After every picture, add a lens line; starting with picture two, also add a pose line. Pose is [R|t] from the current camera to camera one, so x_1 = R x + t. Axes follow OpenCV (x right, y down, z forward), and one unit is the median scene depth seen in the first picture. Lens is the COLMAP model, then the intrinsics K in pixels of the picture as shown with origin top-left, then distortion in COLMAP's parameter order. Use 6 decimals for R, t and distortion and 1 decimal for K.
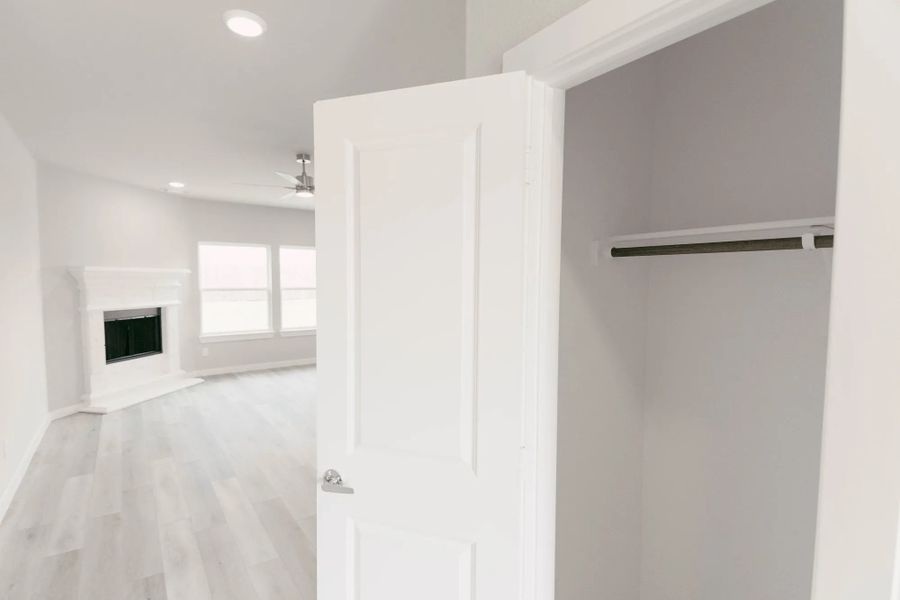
lens RADIAL K [[437.5, 0, 449.7], [0, 437.5, 309.2], [0, 0, 1]] dist [0.000996, -0.014783]
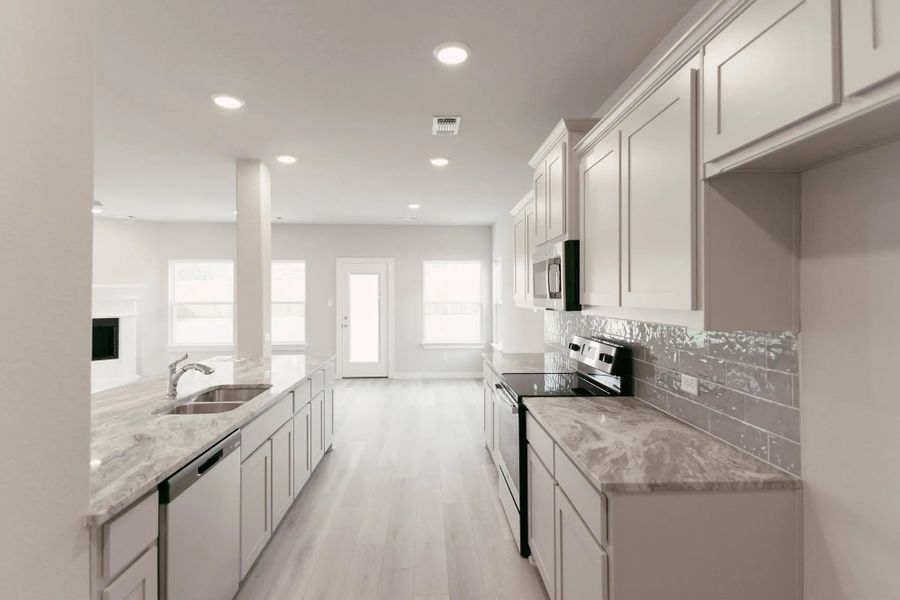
lens RADIAL K [[463.9, 0, 450.0], [0, 463.9, 300.0], [0, 0, 1]] dist [0.002145, -0.000324]
pose [[0.836461, -0.001677, -0.548024, 0.908331], [-0.030572, 0.998295, -0.049718, -0.020828], [0.547173, 0.058341, 0.834984, 0.557569]]
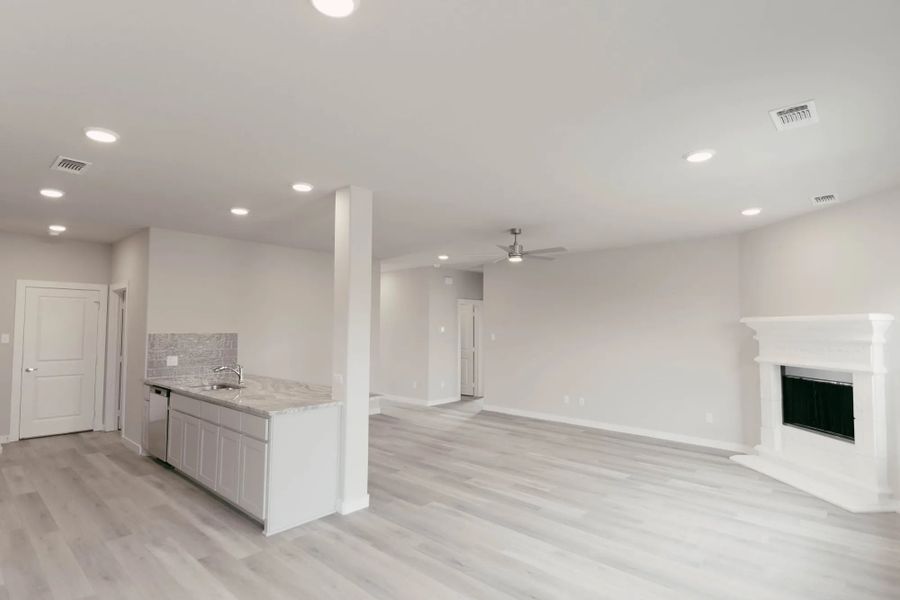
lens RADIAL K [[463.9, 0, 450.0], [0, 463.9, 300.0], [0, 0, 1]] dist [0.002145, -0.000324]
pose [[-0.981225, -0.023008, -0.191487, 0.089802], [-0.022106, 0.999732, -0.006845, -0.117553], [0.191593, -0.002483, -0.981471, 1.939862]]
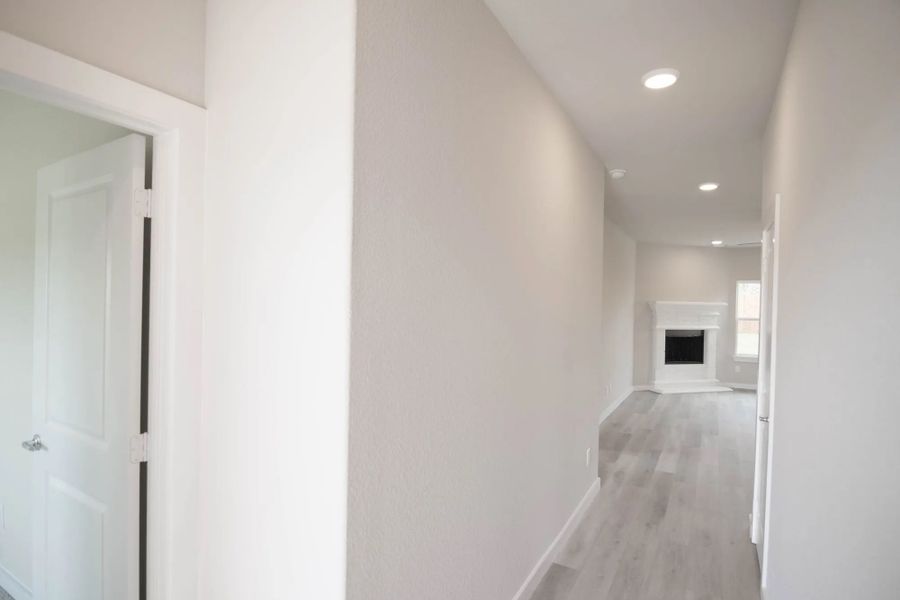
lens RADIAL K [[463.9, 0, 450.0], [0, 463.9, 300.0], [0, 0, 1]] dist [0.002145, -0.000324]
pose [[0.402979, 0.000348, -0.915209, 0.436801], [-0.080640, 0.996124, -0.035128, 0.020762], [0.911650, 0.087959, 0.401445, -0.401252]]
